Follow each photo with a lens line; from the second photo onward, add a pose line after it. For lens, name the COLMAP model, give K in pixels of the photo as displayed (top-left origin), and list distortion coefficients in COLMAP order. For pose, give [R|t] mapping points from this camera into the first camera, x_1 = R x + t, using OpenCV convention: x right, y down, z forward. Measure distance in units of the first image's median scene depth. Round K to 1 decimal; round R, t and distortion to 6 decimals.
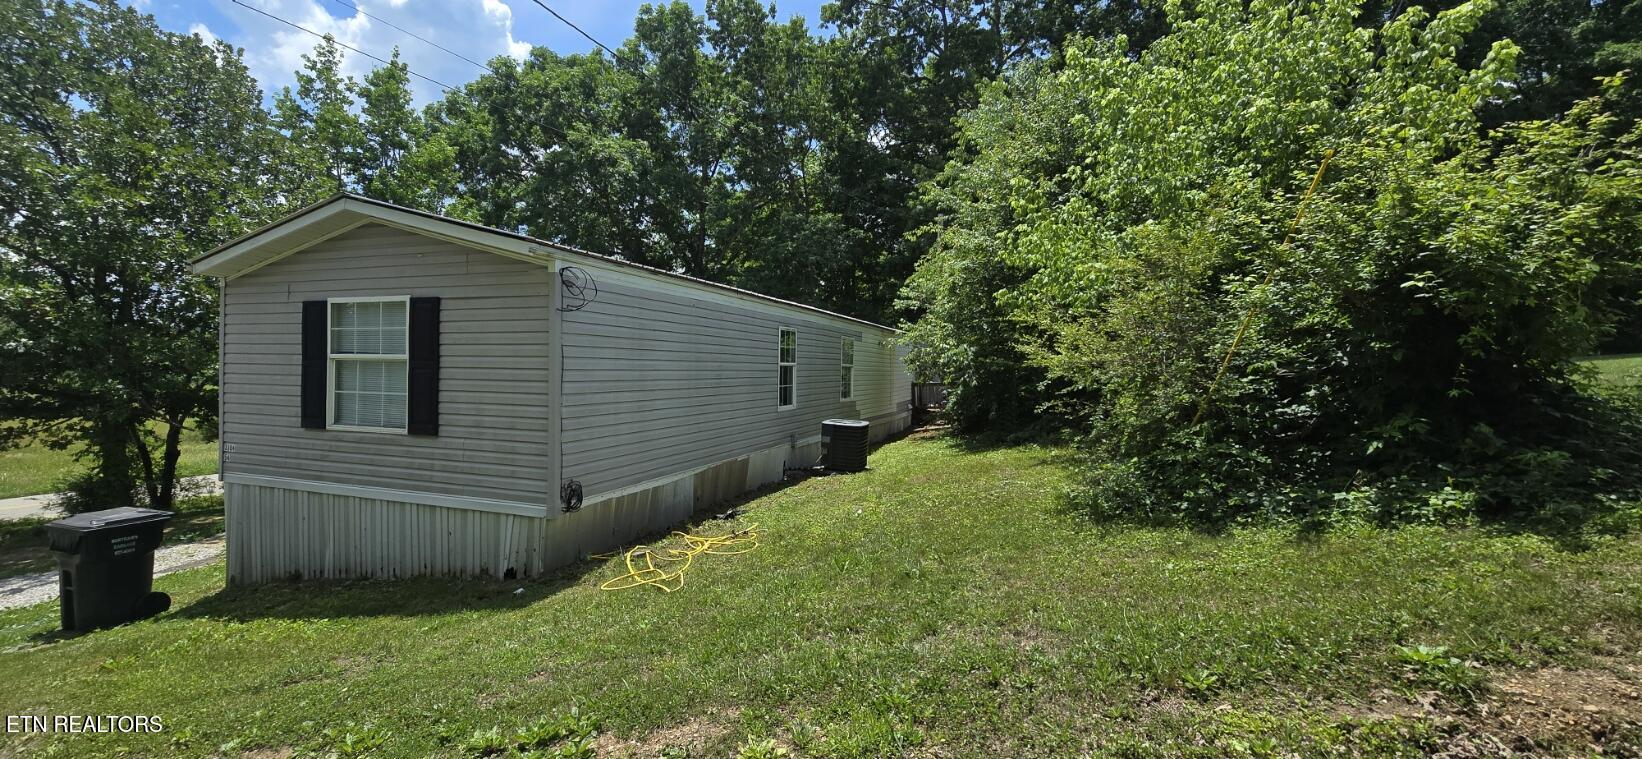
lens RADIAL K [[681.5, 0, 821.0], [0, 681.5, 379.5], [0, 0, 1]] dist [0.000874, 0.000349]
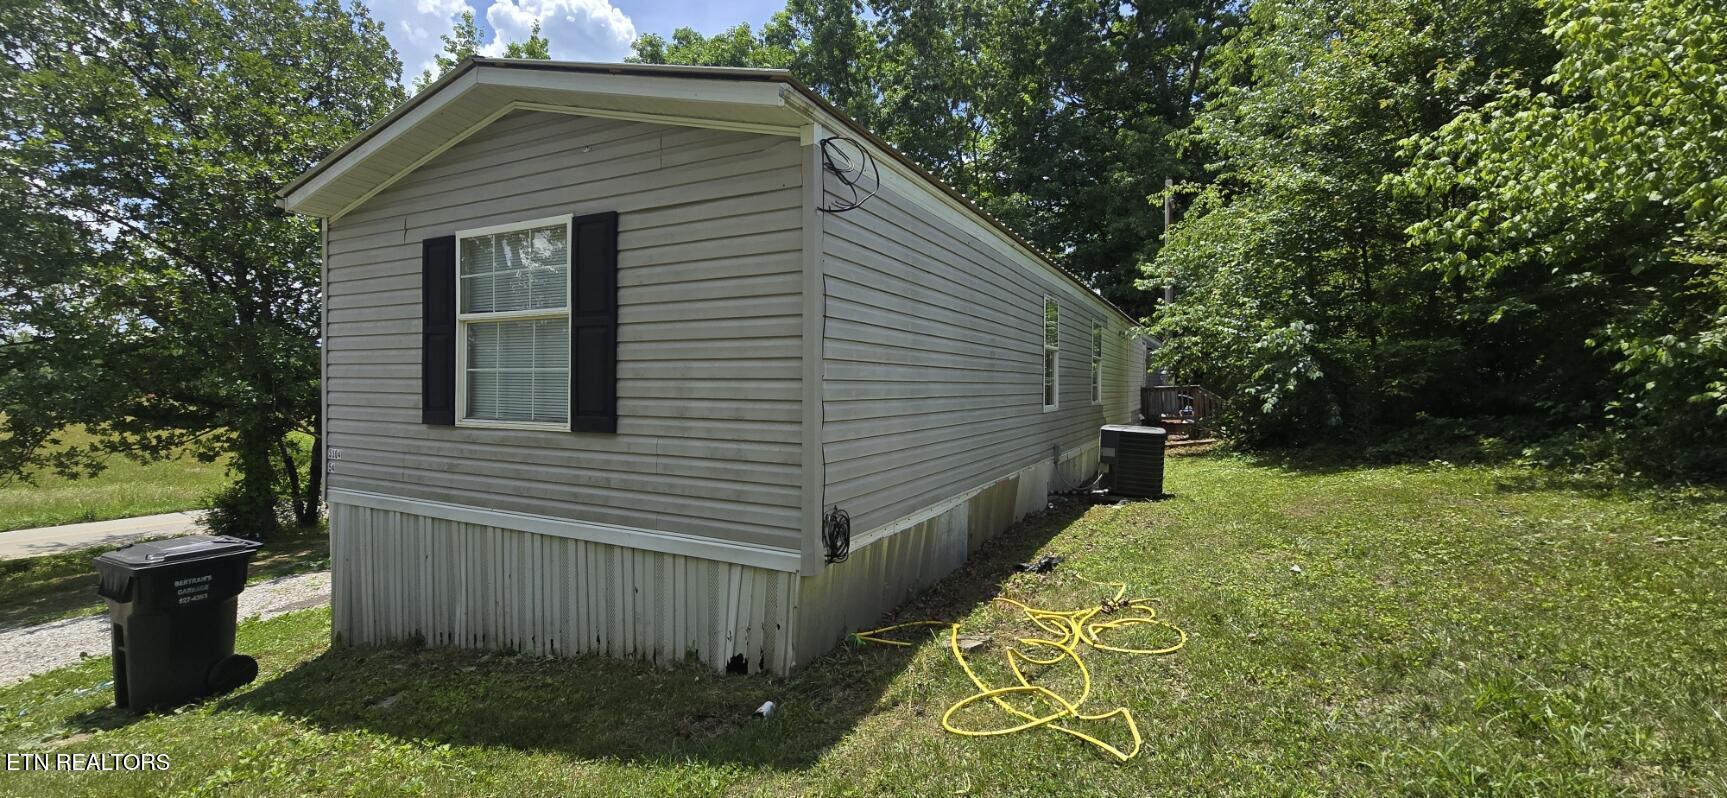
lens RADIAL K [[719.1, 0, 863.5], [0, 719.1, 399.0], [0, 0, 1]] dist [-0.000827, -0.000231]
pose [[0.991262, -0.004718, -0.131825, -0.234348], [0.004920, 0.999987, 0.001204, 0.048192], [0.131817, -0.001842, 0.991272, 0.352526]]
